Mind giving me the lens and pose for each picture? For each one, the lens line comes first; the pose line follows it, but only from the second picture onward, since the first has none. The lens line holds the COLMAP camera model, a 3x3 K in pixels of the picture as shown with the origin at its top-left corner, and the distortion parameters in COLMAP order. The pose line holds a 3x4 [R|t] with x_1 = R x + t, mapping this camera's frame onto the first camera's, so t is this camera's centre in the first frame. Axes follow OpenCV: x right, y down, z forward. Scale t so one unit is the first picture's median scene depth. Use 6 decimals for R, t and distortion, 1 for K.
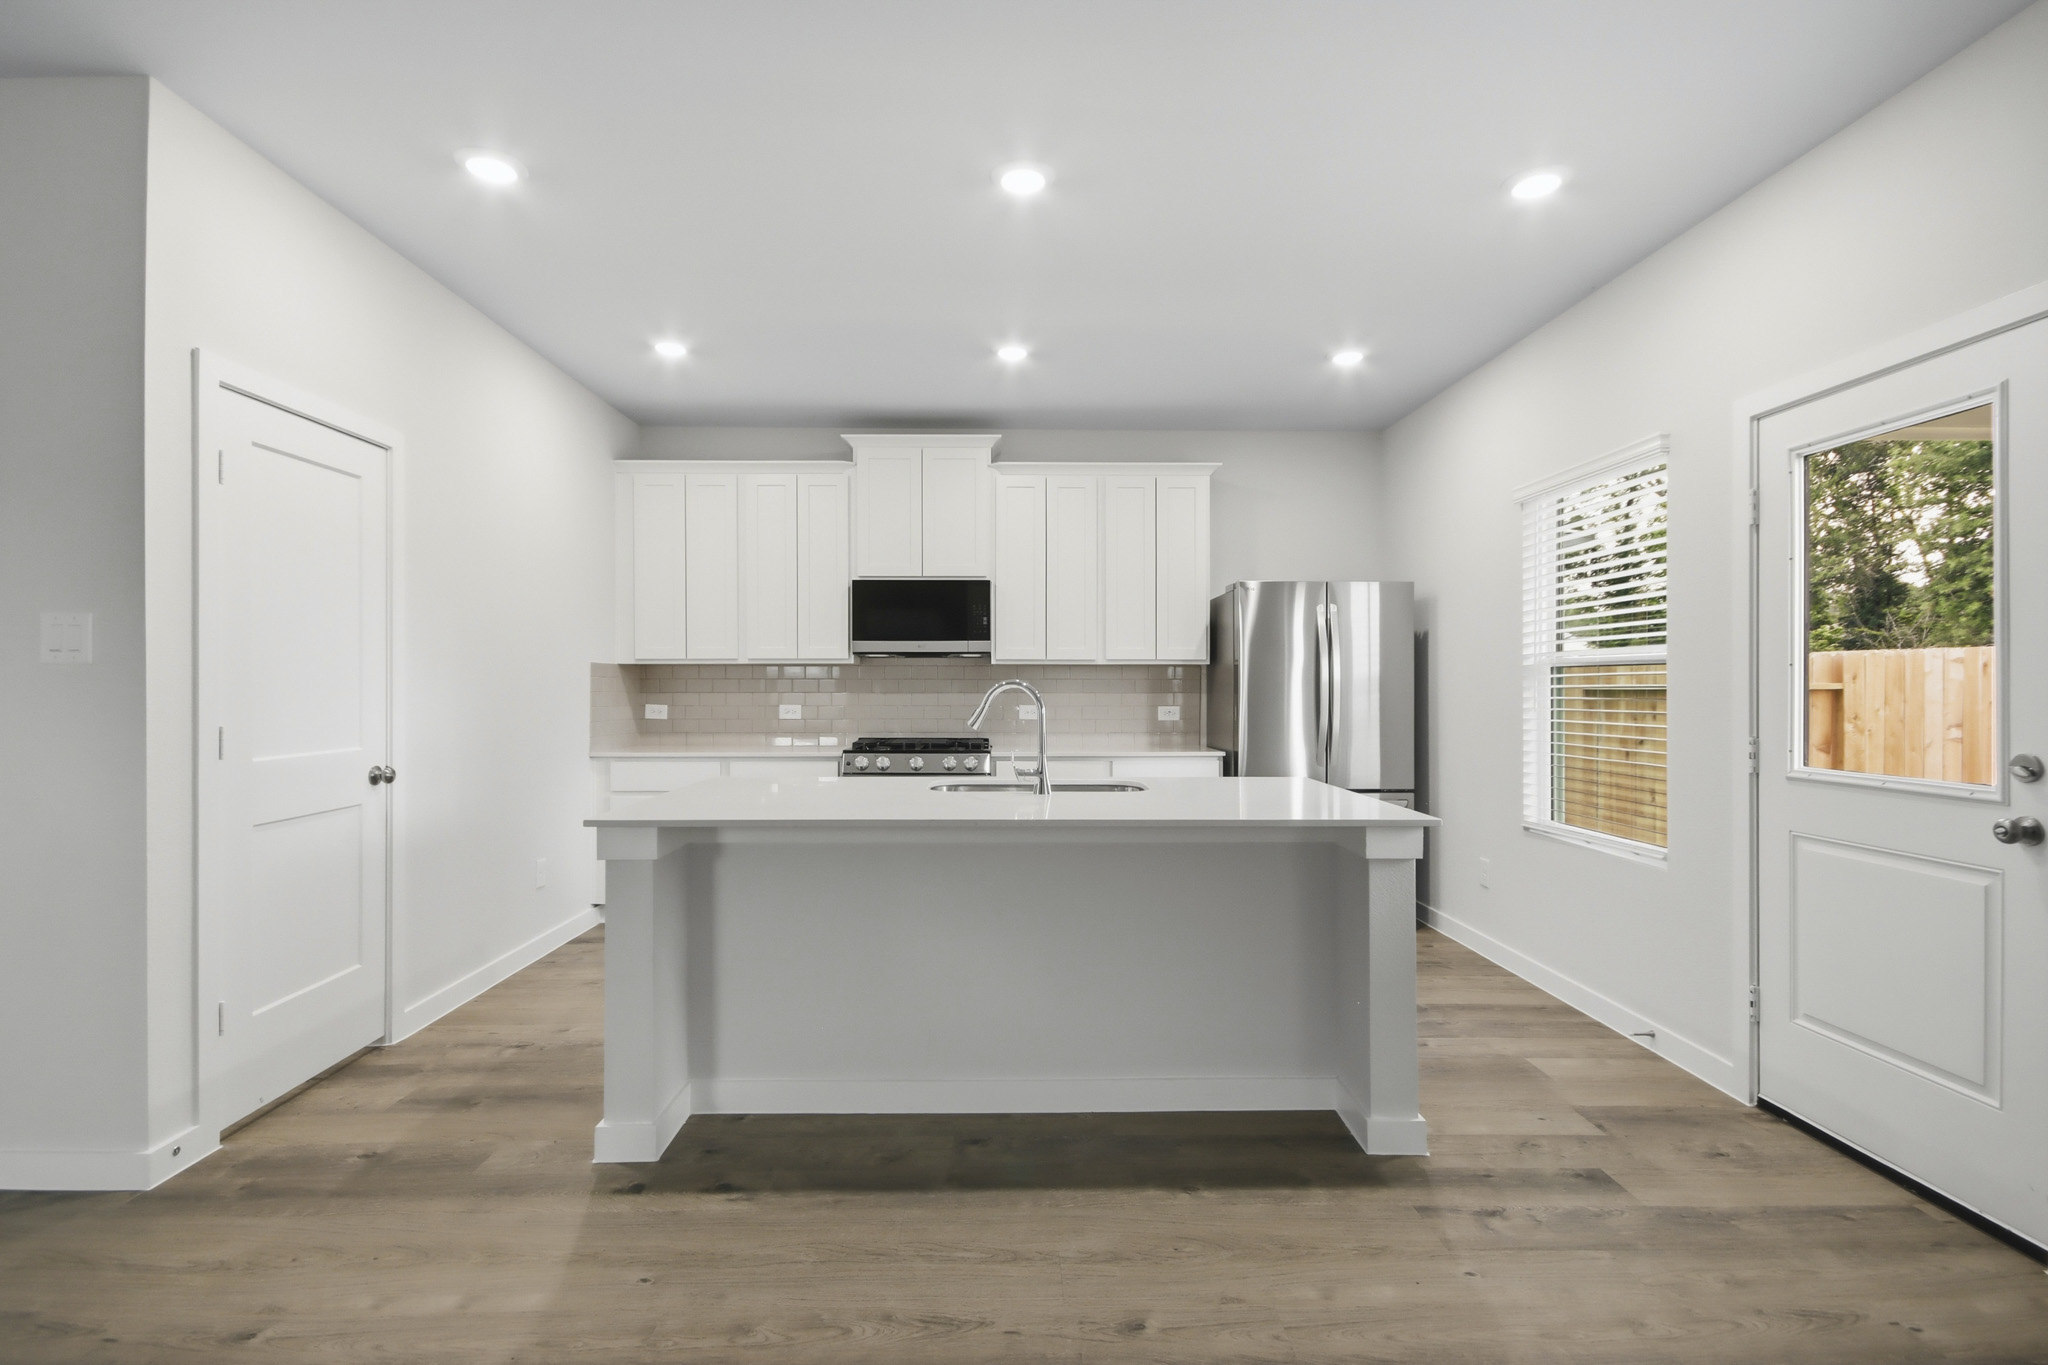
lens RADIAL K [[948.9, 0, 1019.6], [0, 948.9, 682.5], [0, 0, 1]] dist [0.016870, -0.010841]
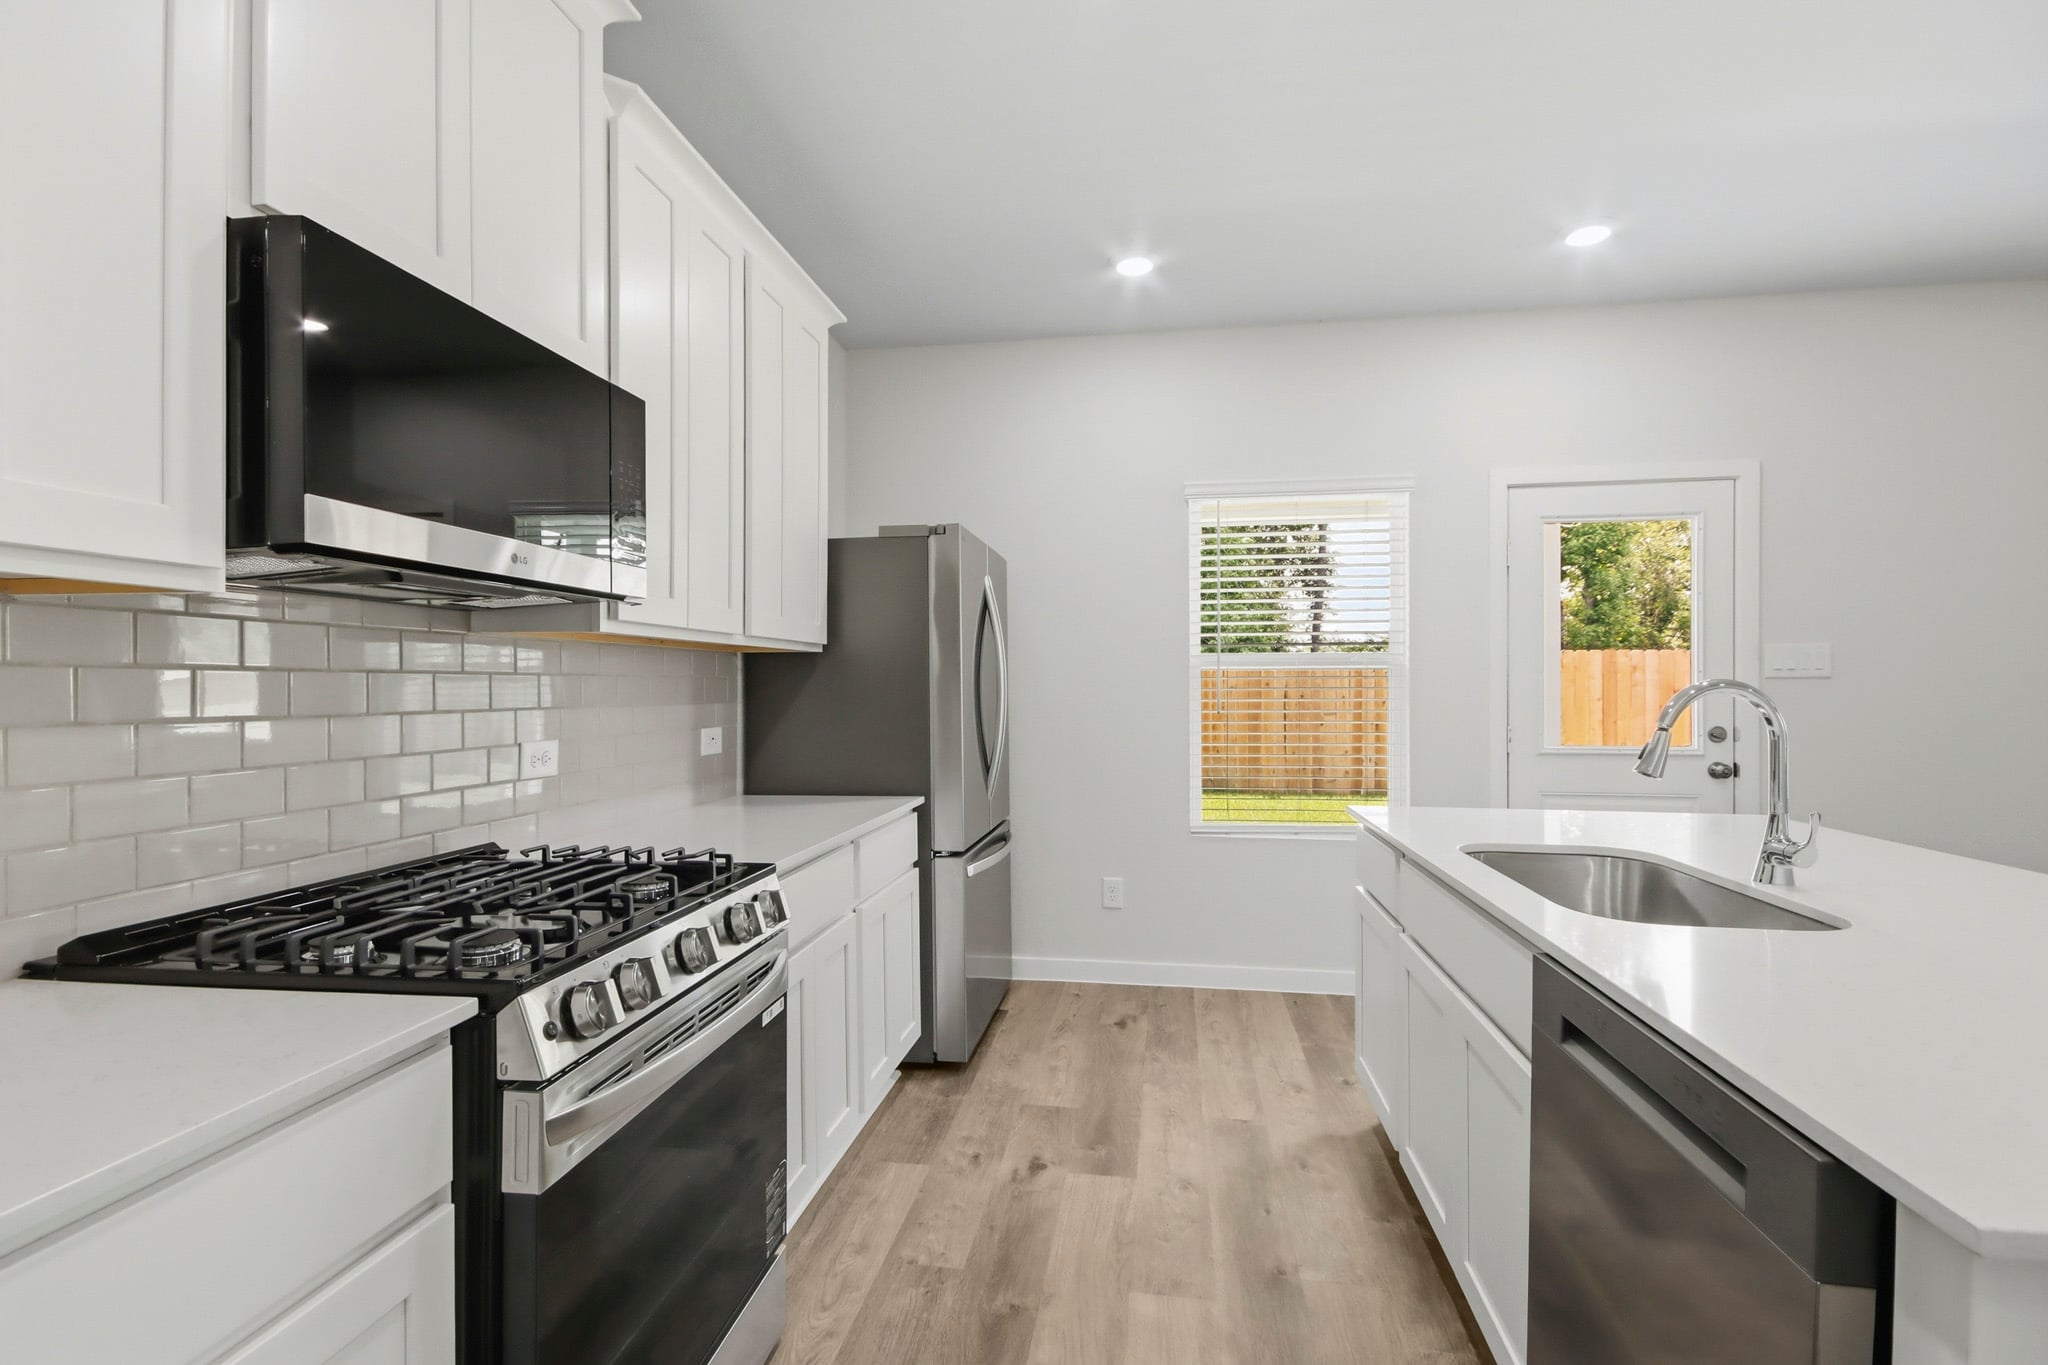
lens RADIAL K [[948.9, 0, 1007.9], [0, 948.9, 676.2], [0, 0, 1]] dist [0.016870, -0.010841]
pose [[0.168136, 0.009960, 0.985713, -0.479888], [-0.001566, 0.999950, -0.009837, 0.001644], [-0.985763, 0.000110, 0.168143, 1.056439]]
